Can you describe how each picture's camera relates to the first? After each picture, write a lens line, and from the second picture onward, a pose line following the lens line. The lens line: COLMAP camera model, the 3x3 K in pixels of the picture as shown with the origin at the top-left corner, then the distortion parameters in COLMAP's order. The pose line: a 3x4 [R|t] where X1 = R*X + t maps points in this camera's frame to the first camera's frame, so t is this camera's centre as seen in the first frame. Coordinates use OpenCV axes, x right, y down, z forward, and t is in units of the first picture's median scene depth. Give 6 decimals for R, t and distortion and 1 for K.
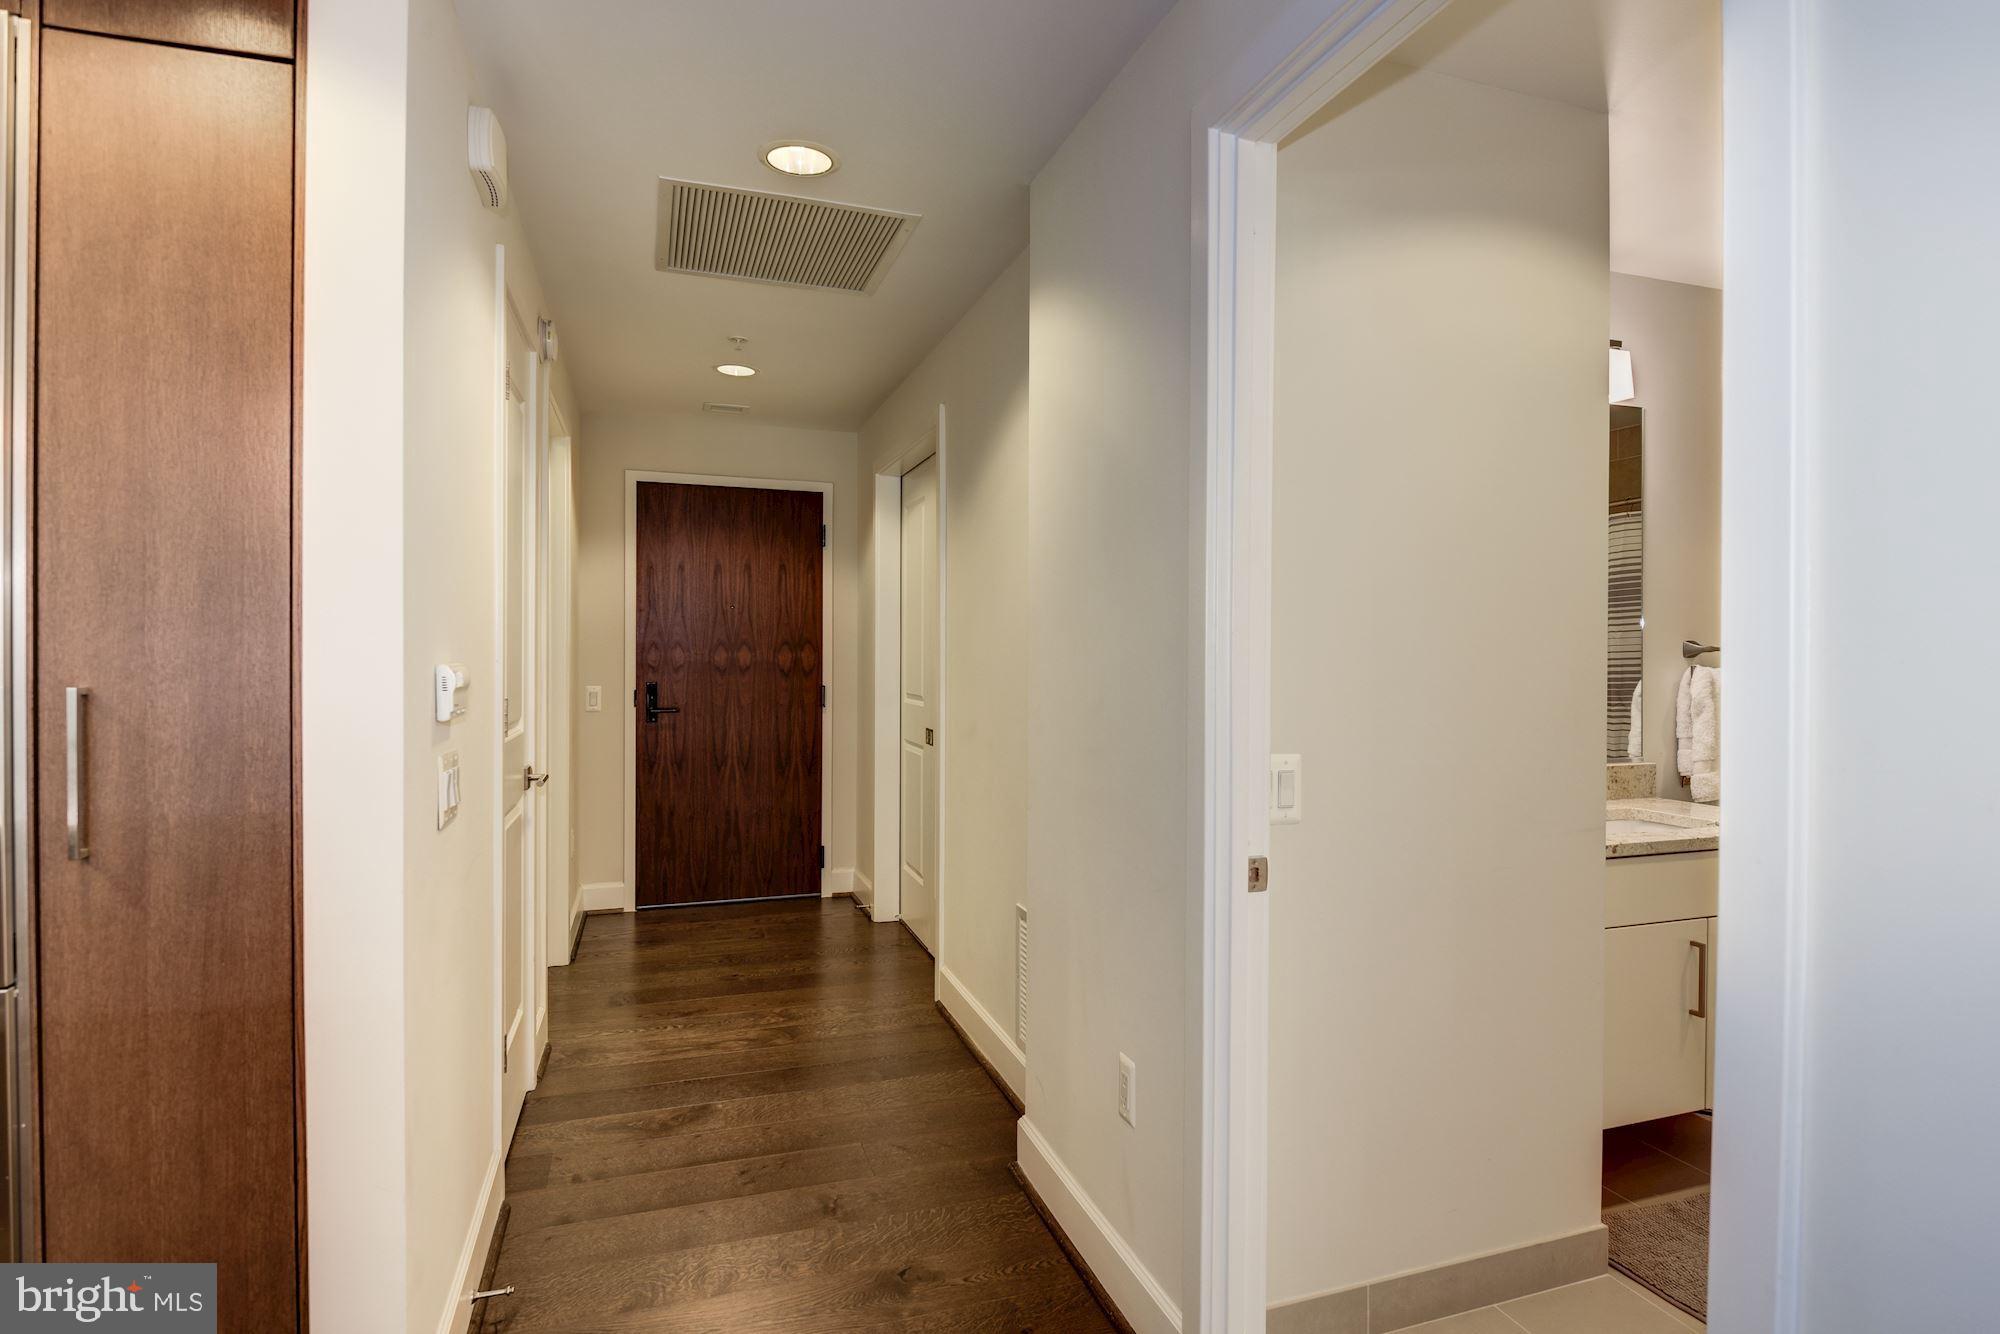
lens RADIAL K [[1055.6, 0, 1029.3], [0, 1055.6, 654.4], [0, 0, 1]] dist [0.018667, -0.014673]
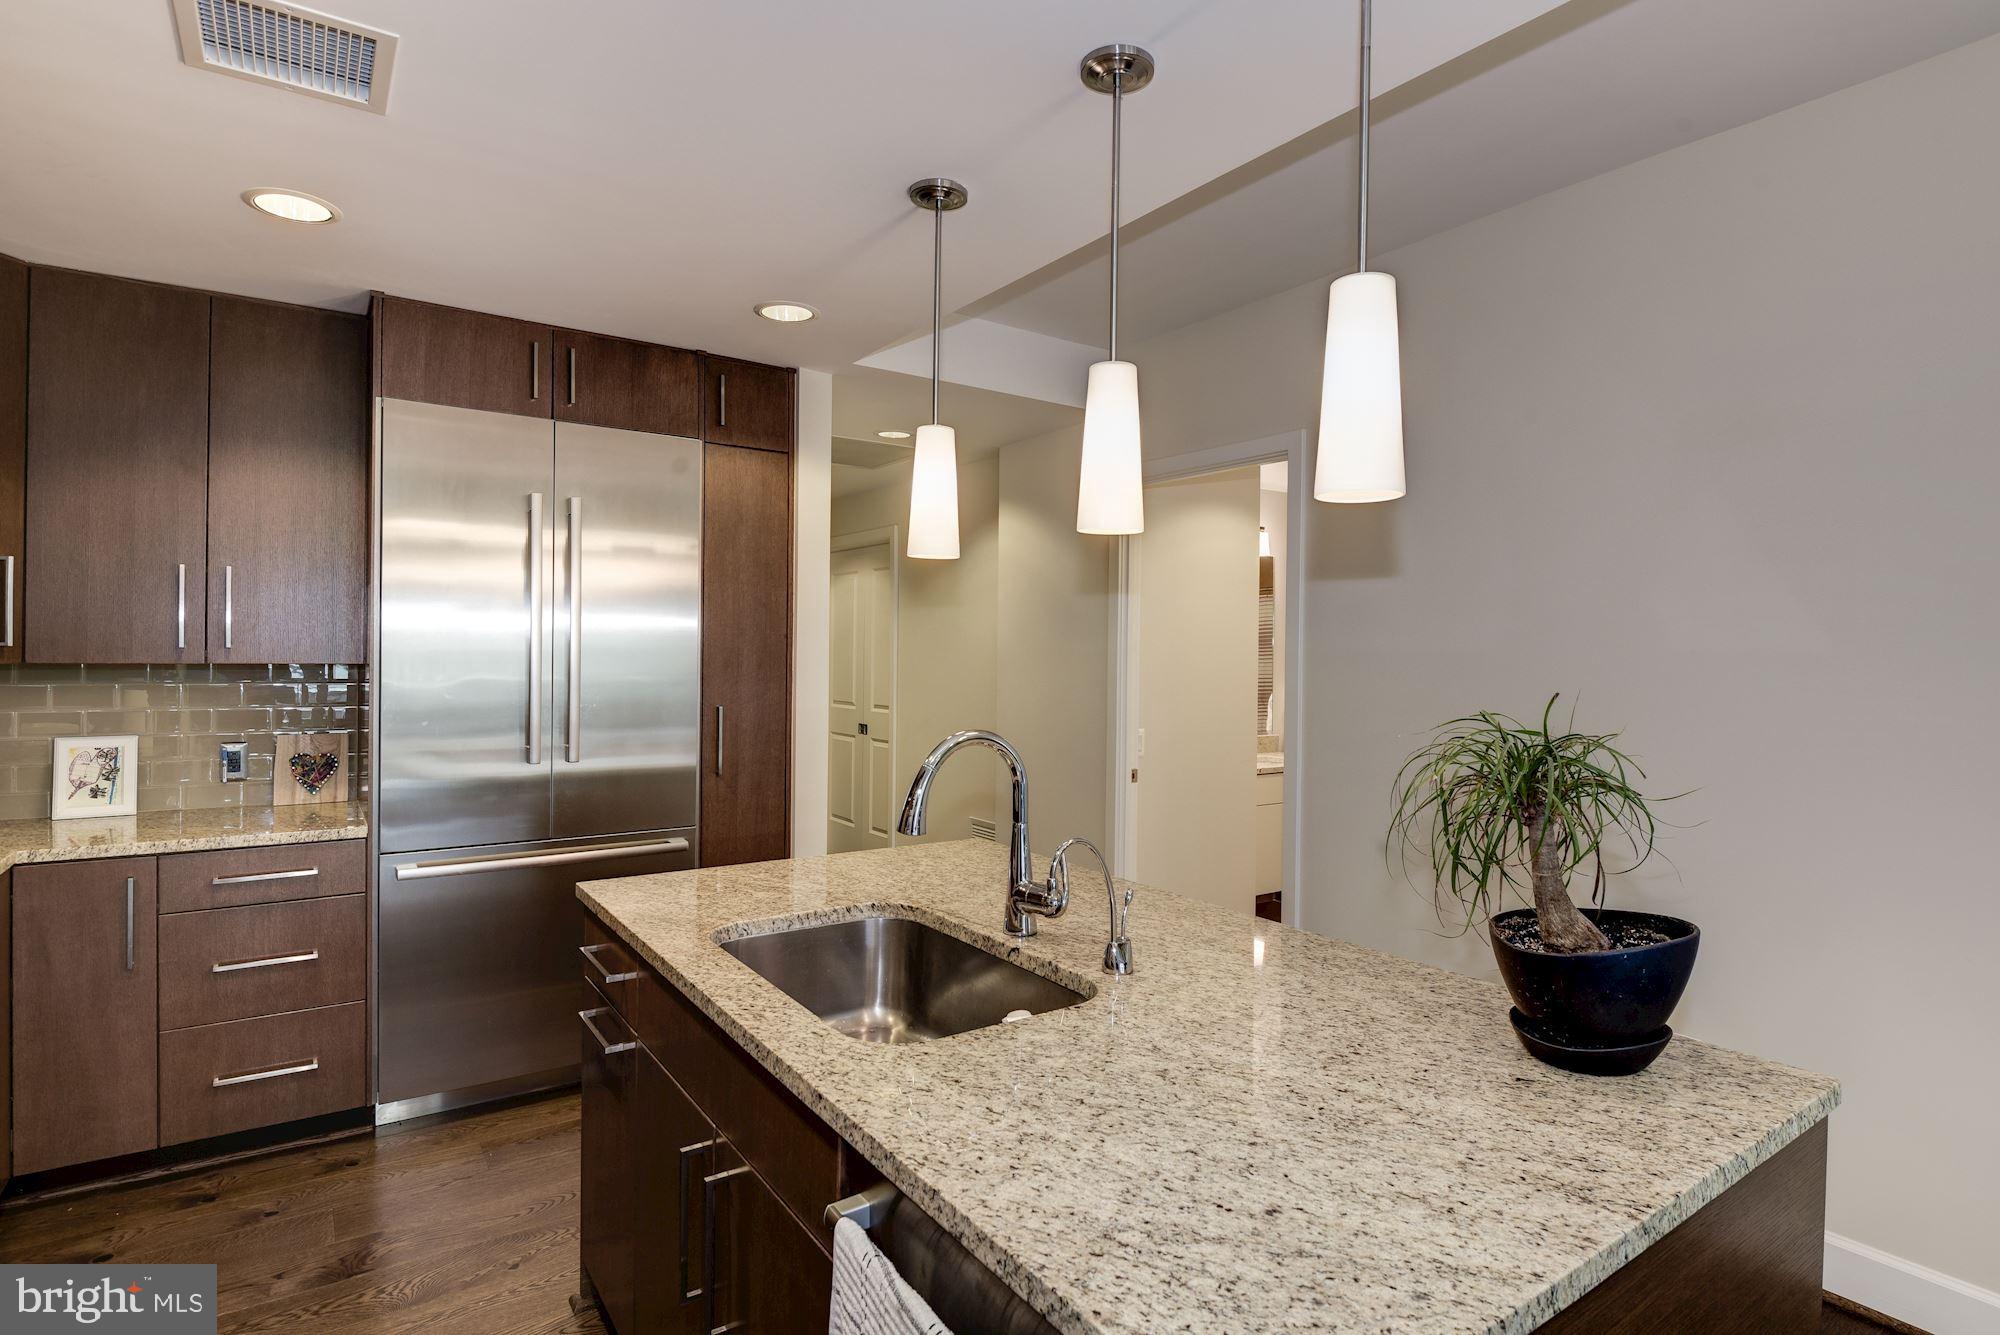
lens RADIAL K [[994.3, 0, 1030.6], [0, 994.3, 665.7], [0, 0, 1]] dist [0.000425, -0.008118]
pose [[0.960598, 0.004815, 0.277900, -0.232899], [-0.007274, 0.999943, 0.007819, -0.025025], [-0.277846, -0.009532, 0.960578, -0.410987]]
